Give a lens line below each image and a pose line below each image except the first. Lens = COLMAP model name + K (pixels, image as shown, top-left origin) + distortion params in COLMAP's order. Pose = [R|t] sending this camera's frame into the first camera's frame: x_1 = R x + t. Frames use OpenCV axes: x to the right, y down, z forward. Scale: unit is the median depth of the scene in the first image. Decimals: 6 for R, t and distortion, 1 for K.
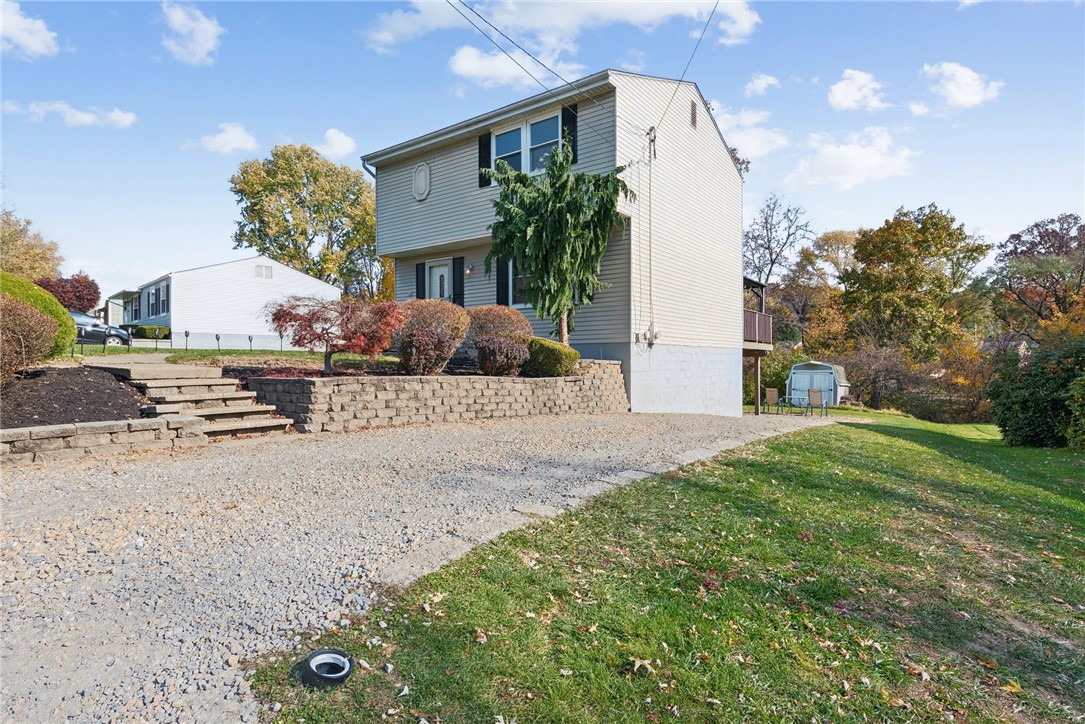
lens RADIAL K [[596.0, 0, 543.3], [0, 596.0, 358.9], [0, 0, 1]] dist [-0.000280, -0.000448]
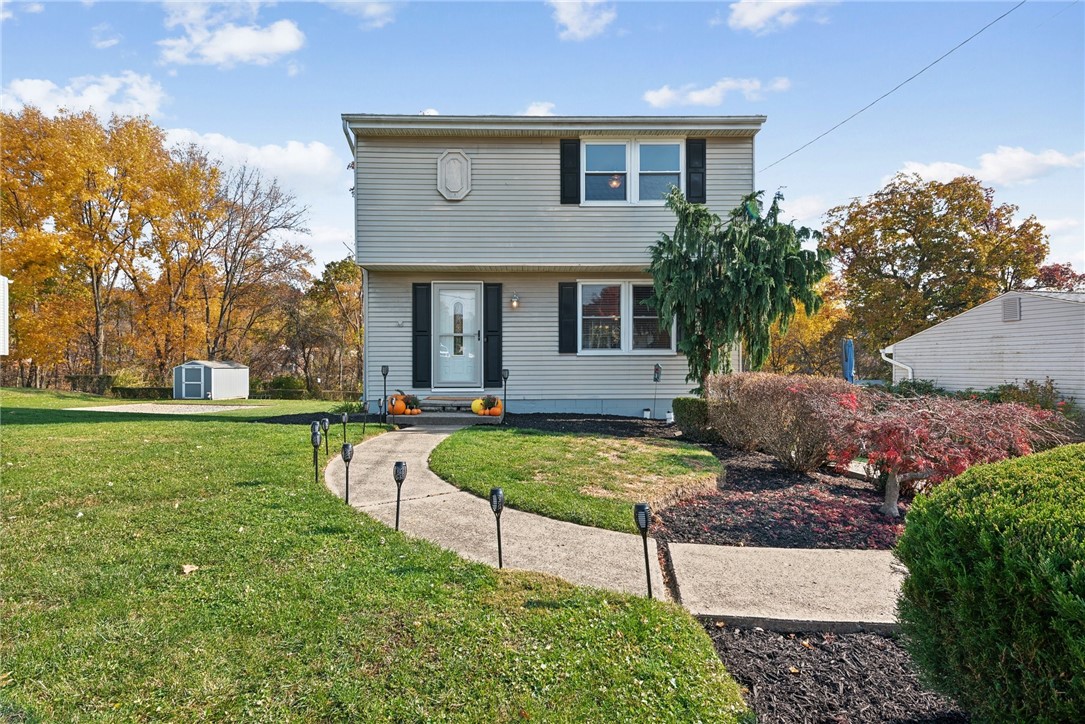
lens RADIAL K [[553.3, 0, 542.8], [0, 553.3, 364.7], [0, 0, 1]] dist [-0.000372, -0.000254]
pose [[0.769505, 0.000225, 0.638641, -0.514146], [0.000195, 1.000000, -0.000586, -0.060140], [-0.638641, 0.000576, 0.769505, 0.380423]]
